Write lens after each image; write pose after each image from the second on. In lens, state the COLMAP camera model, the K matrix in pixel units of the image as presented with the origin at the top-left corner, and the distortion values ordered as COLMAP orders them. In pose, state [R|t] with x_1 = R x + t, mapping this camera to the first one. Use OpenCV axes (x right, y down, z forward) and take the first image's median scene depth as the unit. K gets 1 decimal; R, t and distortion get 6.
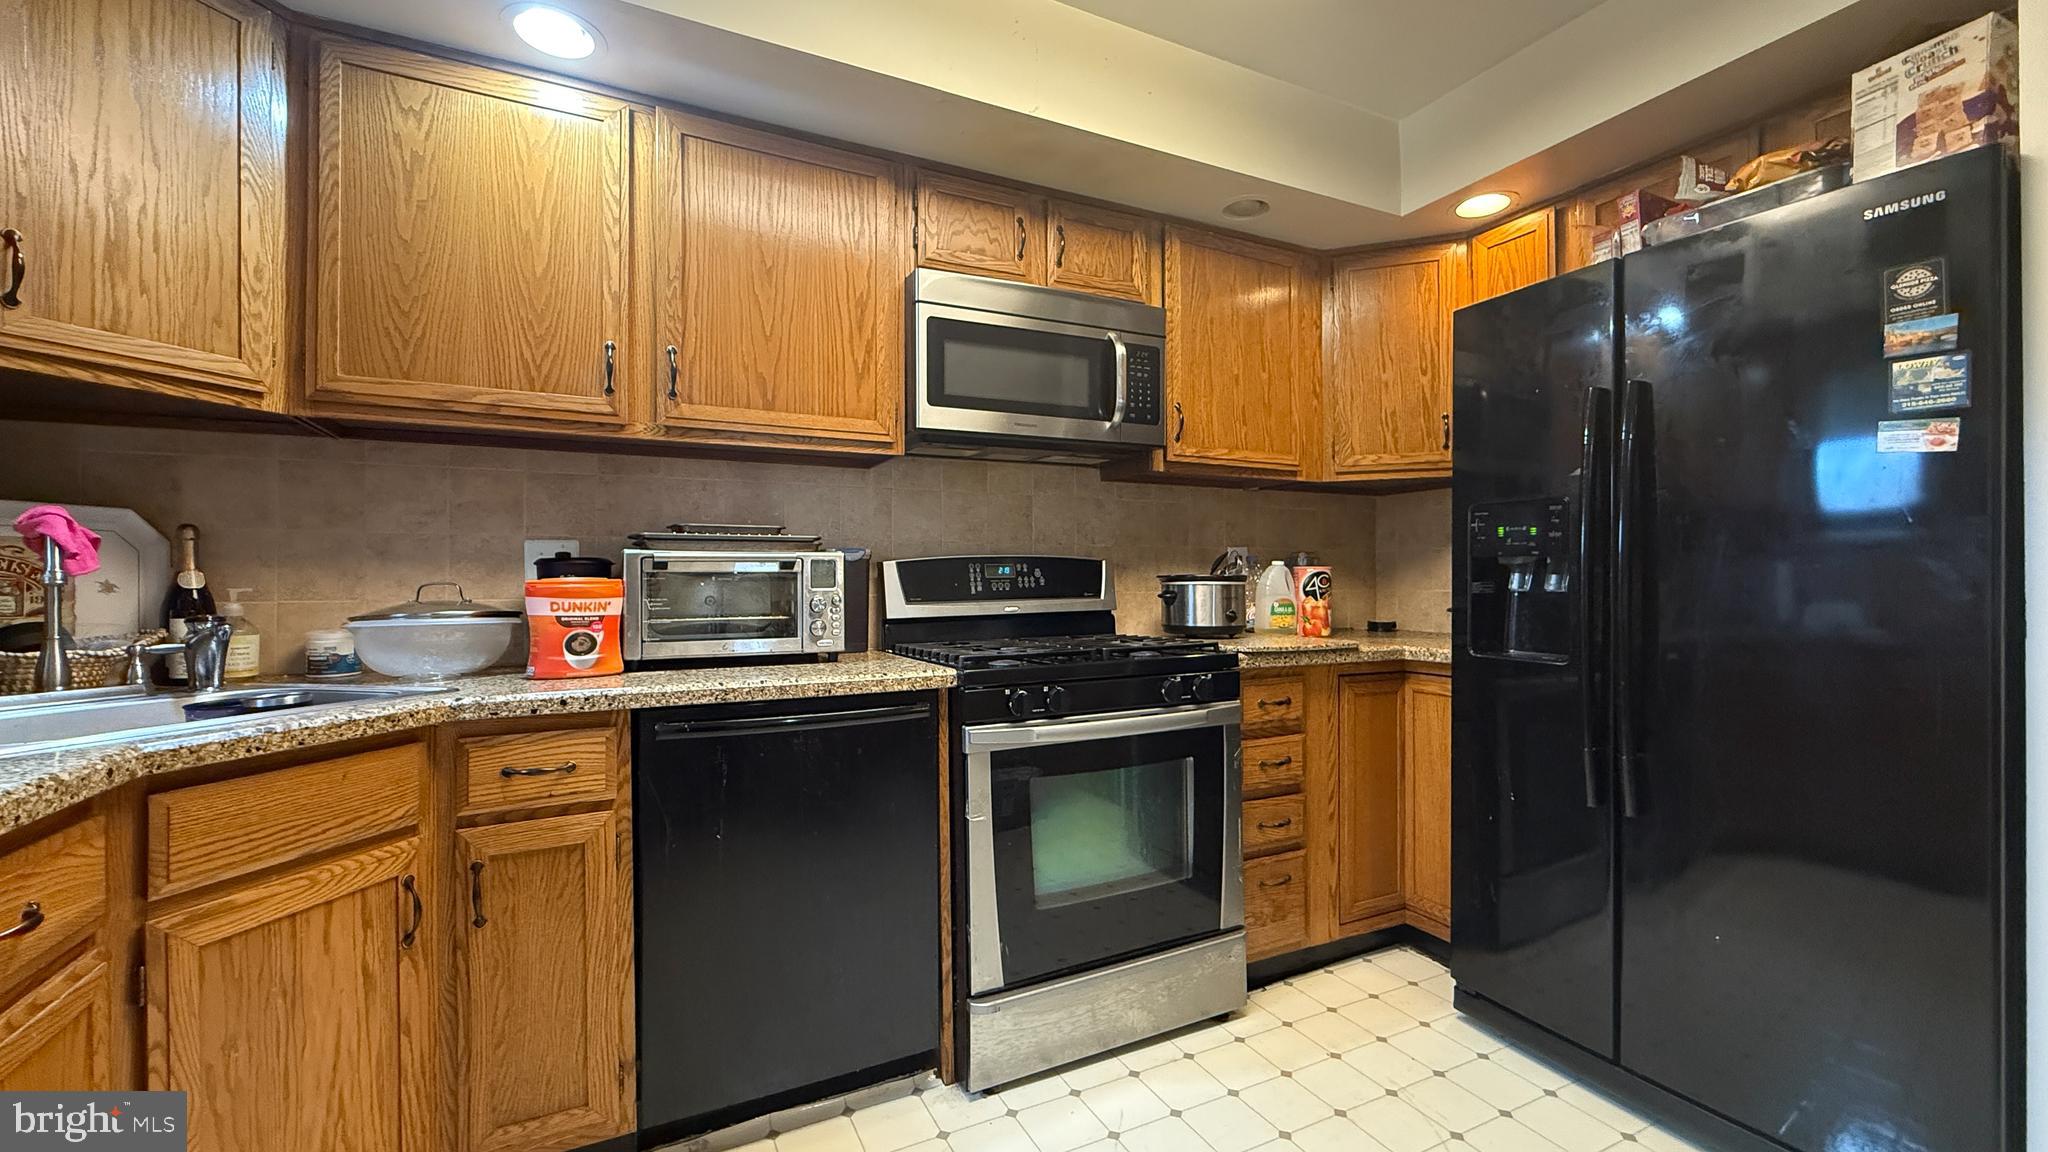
lens RADIAL K [[824.7, 0, 1024.0], [0, 824.7, 576.0], [0, 0, 1]] dist [-0.000503, 0.000014]
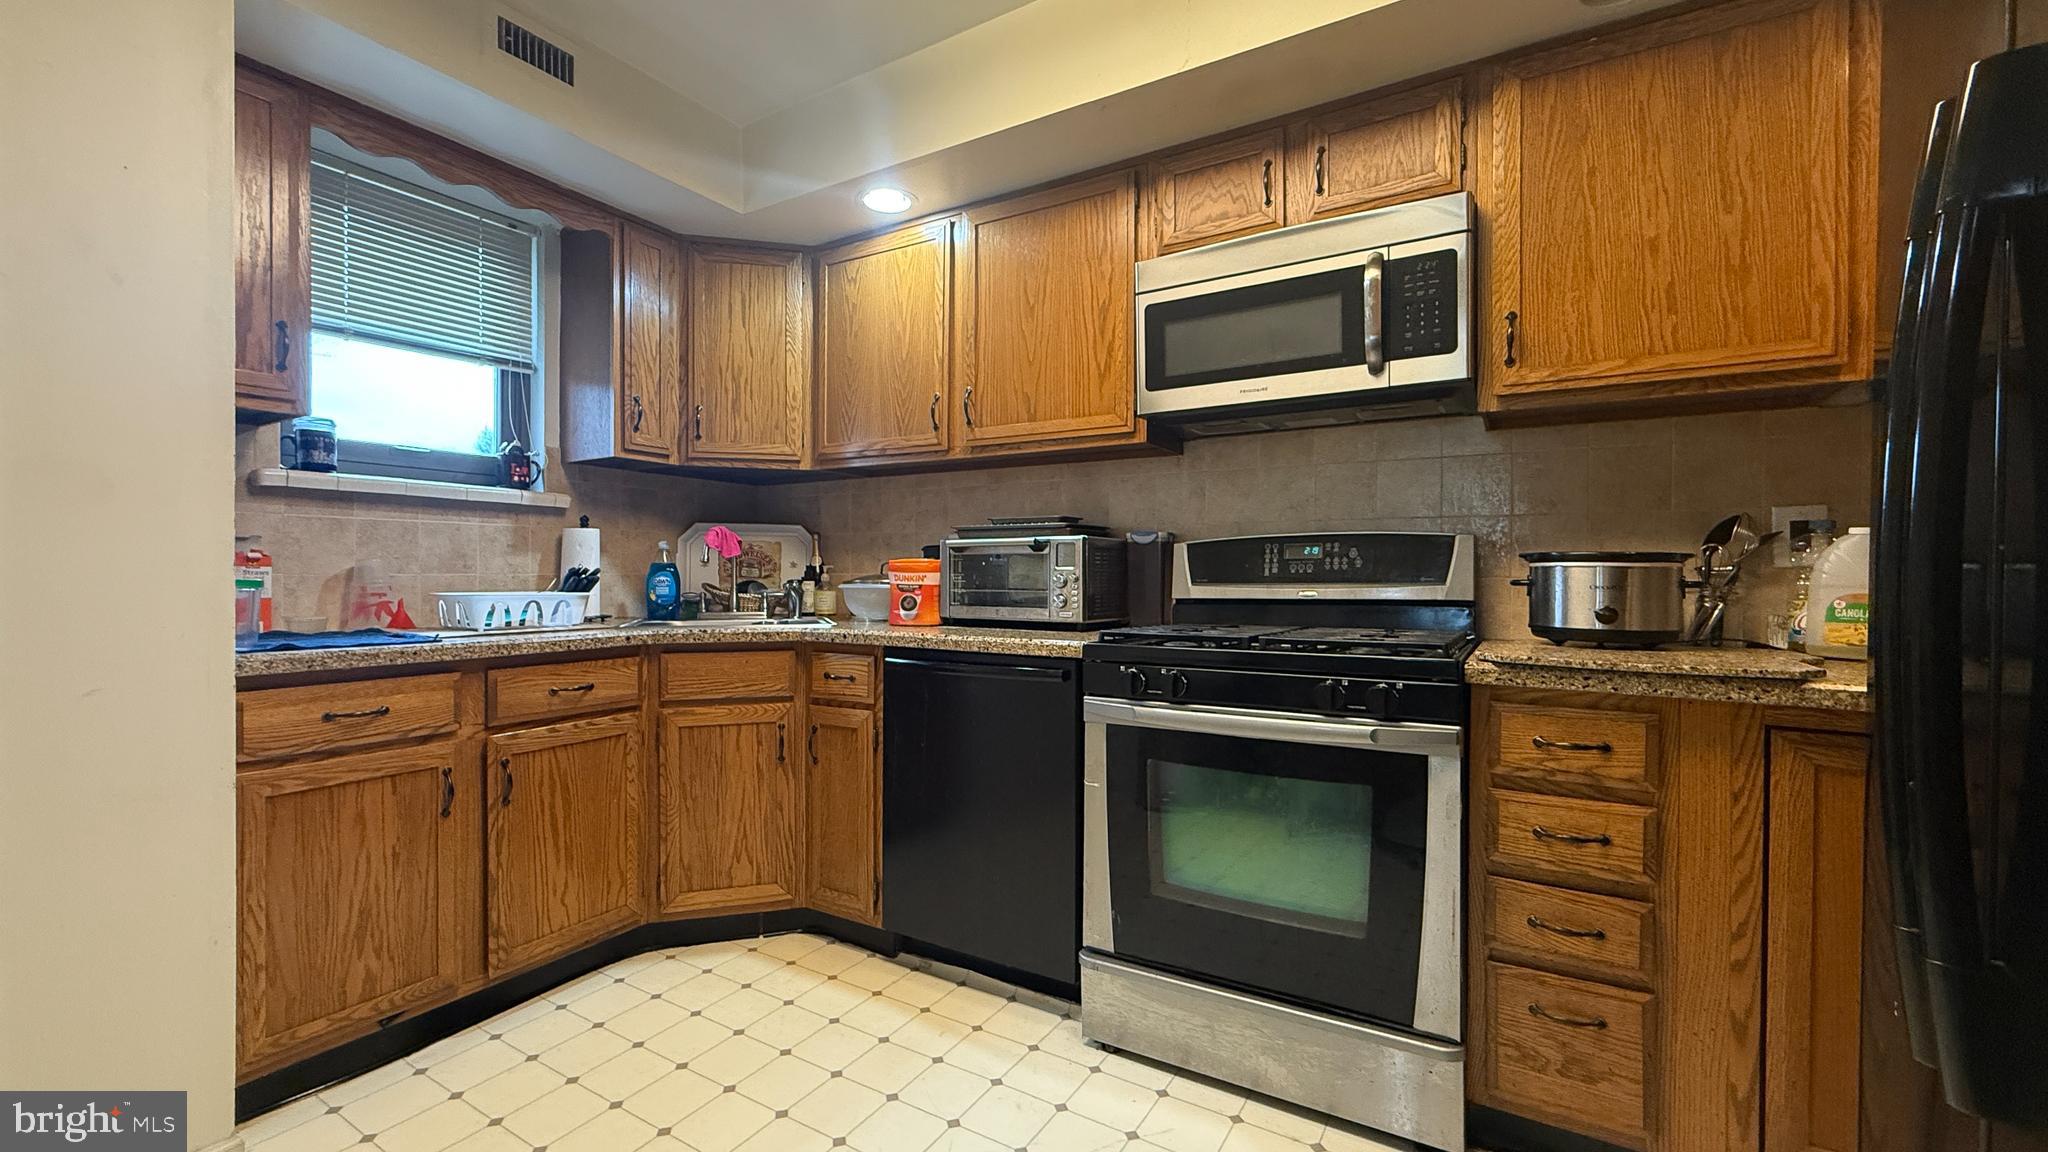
lens RADIAL K [[829.1, 0, 1023.2], [0, 829.1, 578.7], [0, 0, 1]] dist [-0.000387, -0.000129]
pose [[0.534417, 0.012141, -0.845134, 0.749286], [-0.001452, 0.999909, 0.013446, 0.015929], [0.845220, -0.005959, 0.534386, 0.338713]]
